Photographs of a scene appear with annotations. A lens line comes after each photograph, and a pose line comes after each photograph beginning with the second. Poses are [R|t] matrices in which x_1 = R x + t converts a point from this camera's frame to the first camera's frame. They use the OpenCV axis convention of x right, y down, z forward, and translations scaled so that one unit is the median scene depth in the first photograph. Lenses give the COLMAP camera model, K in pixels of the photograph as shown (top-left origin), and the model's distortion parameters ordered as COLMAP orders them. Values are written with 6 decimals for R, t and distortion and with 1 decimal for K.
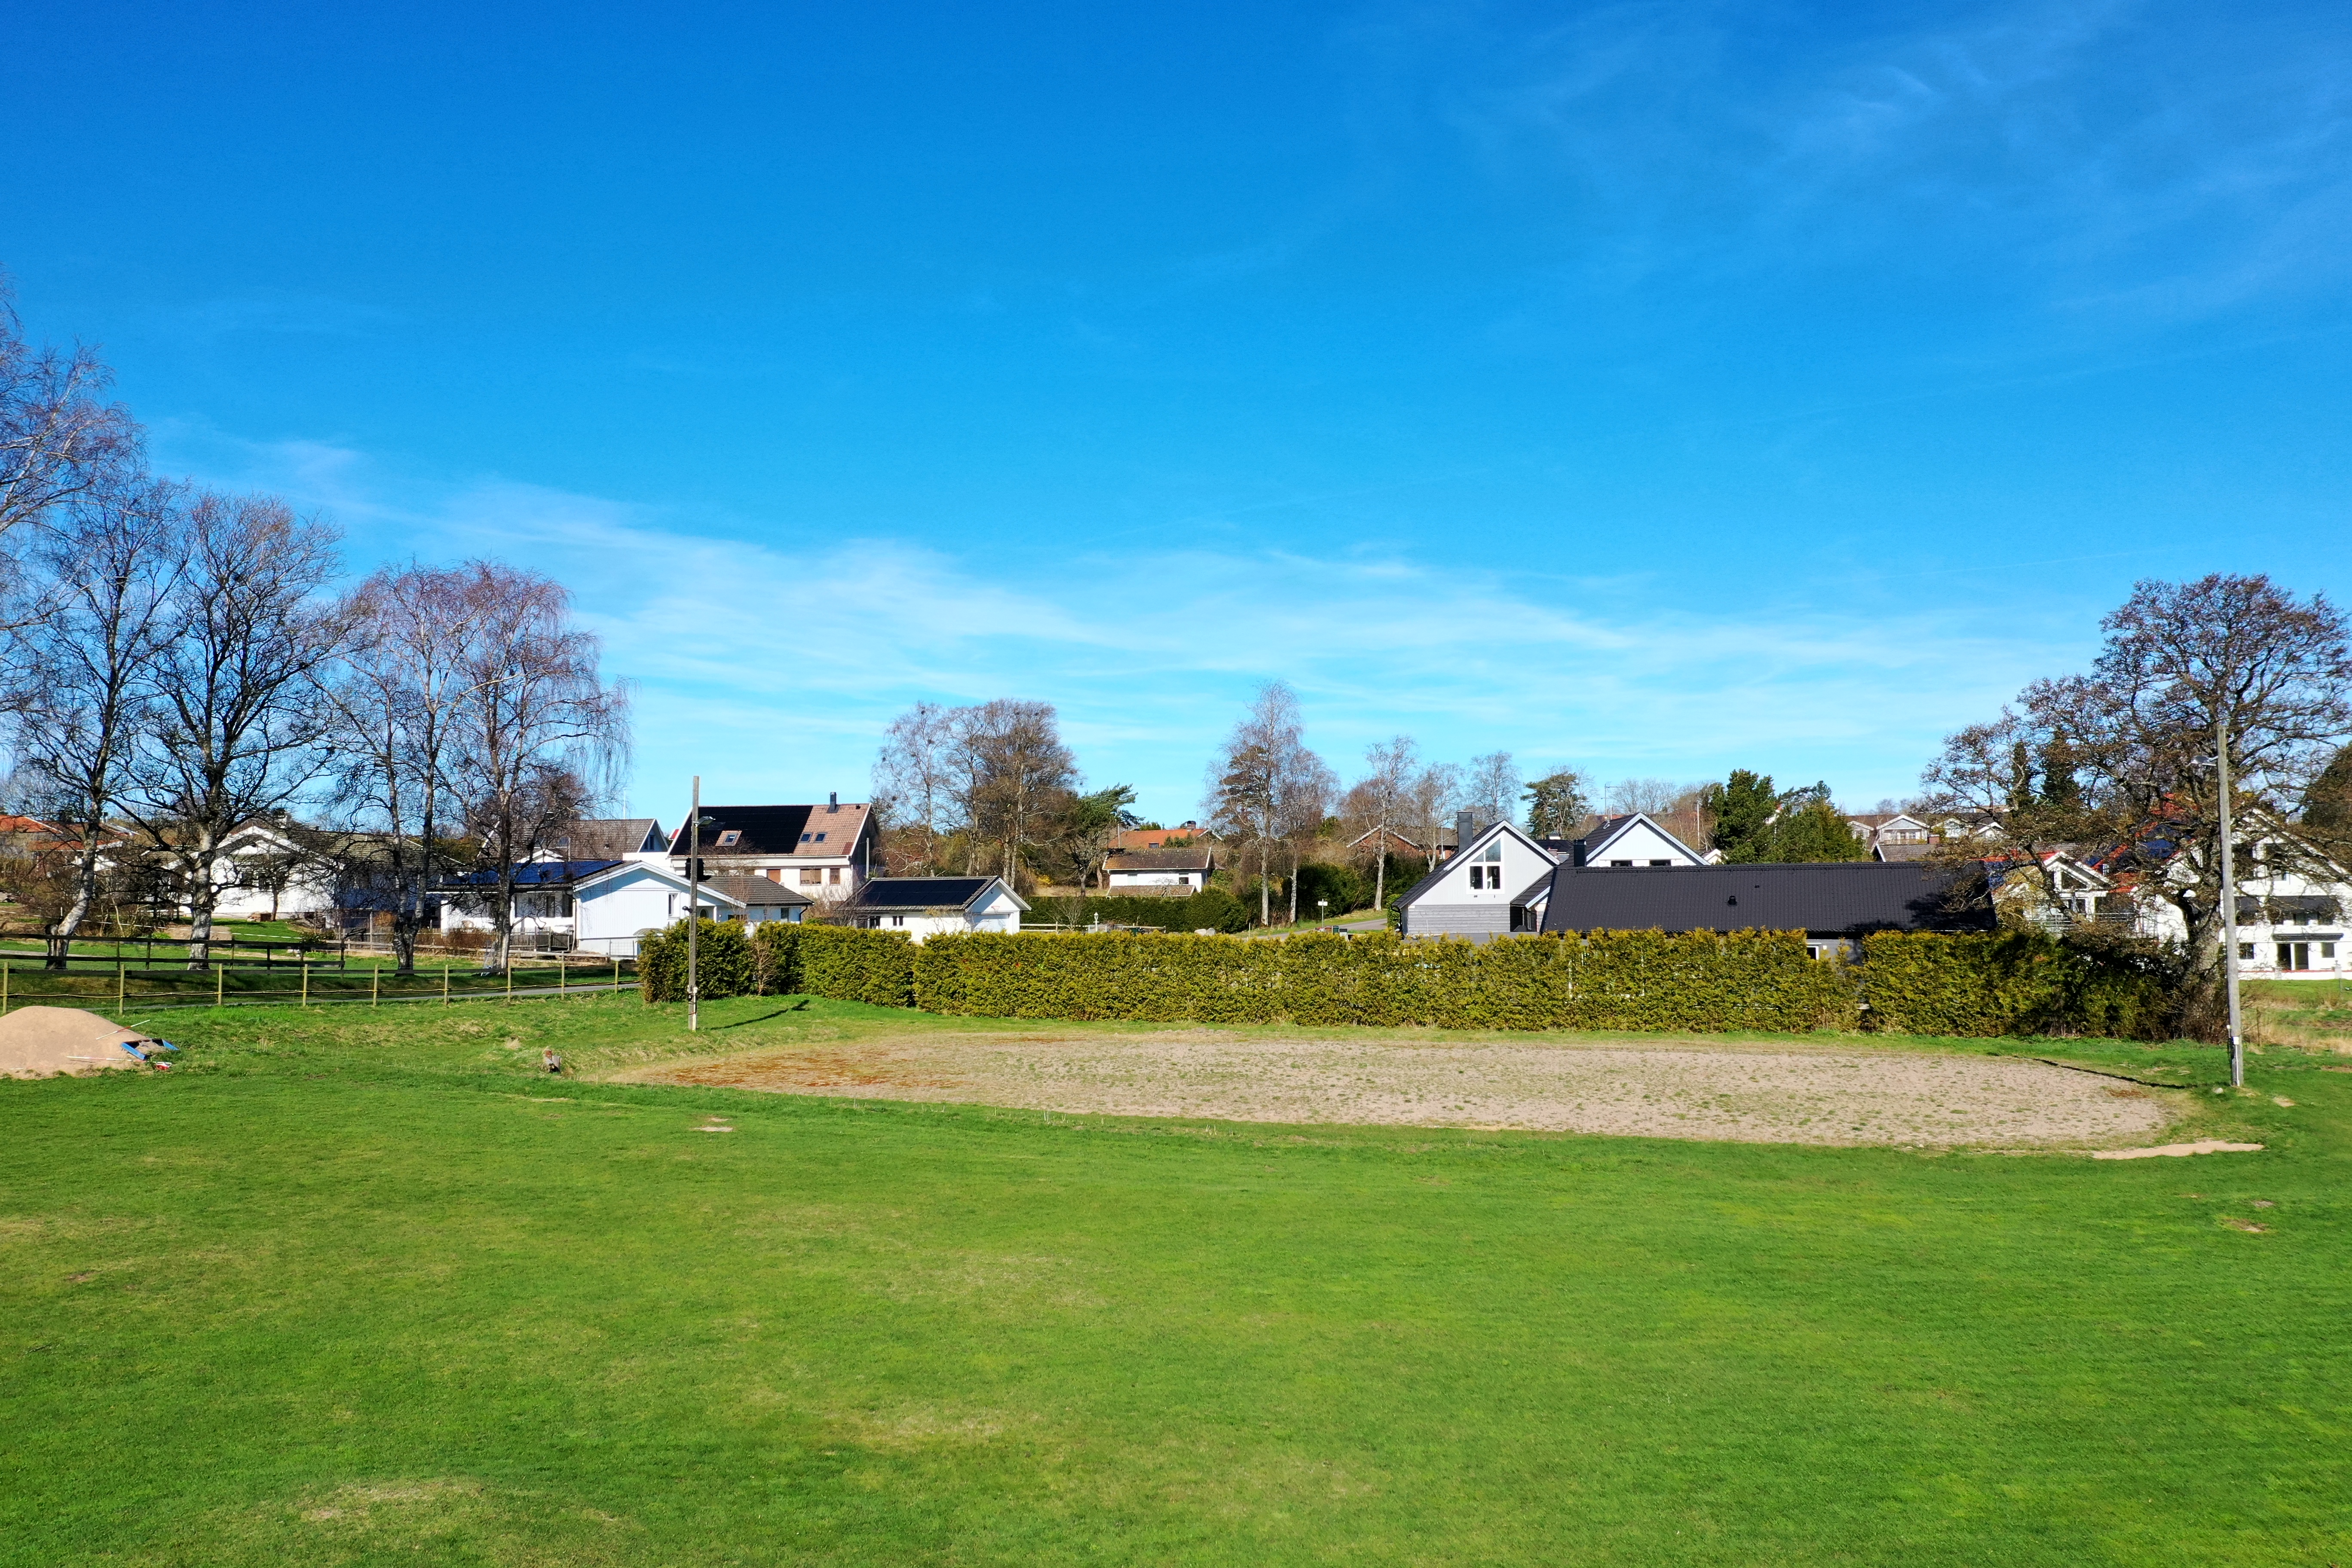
lens RADIAL K [[1846.2, 0, 1176.0], [0, 1846.2, 784.0], [0, 0, 1]] dist [-0.011283, 0.003397]
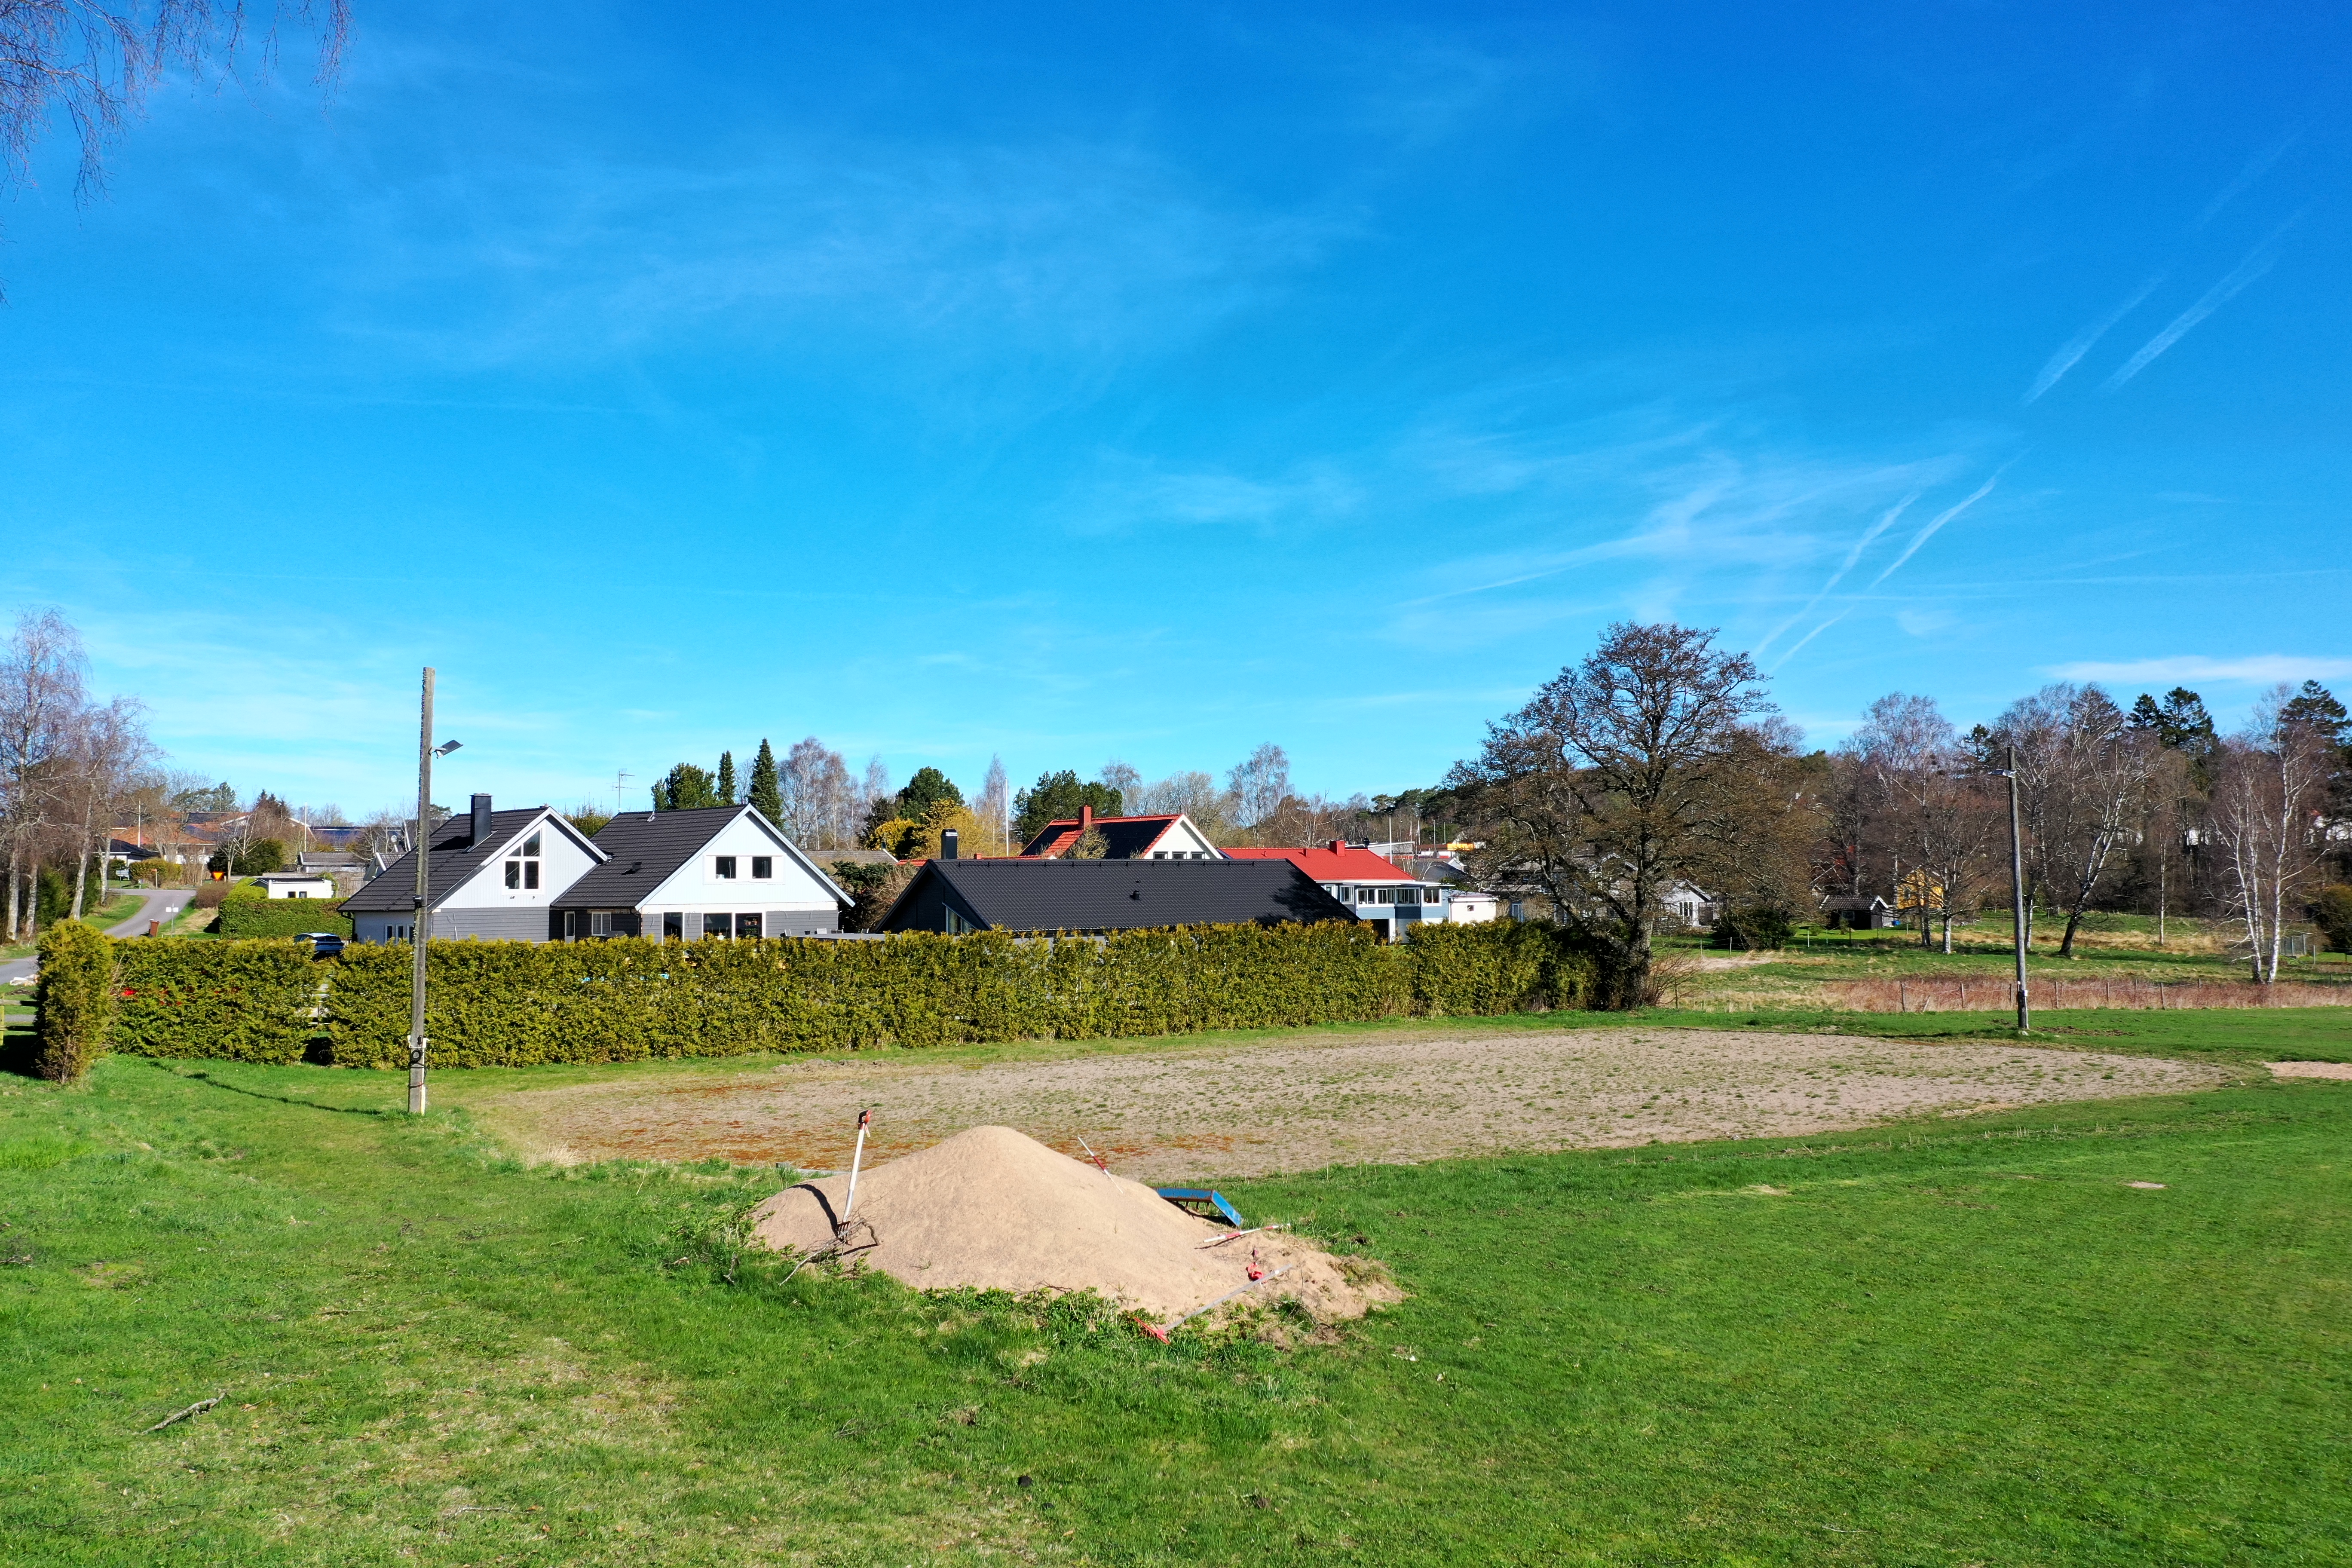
lens RADIAL K [[1828.0, 0, 1099.4], [0, 1828.0, 784.4], [0, 0, 1]] dist [0.006235, 0.002721]
pose [[0.638228, 0.046020, 0.768471, -0.277690], [-0.040872, 0.998829, -0.025870, 0.017921], [-0.768762, -0.014898, 0.639362, 0.233842]]
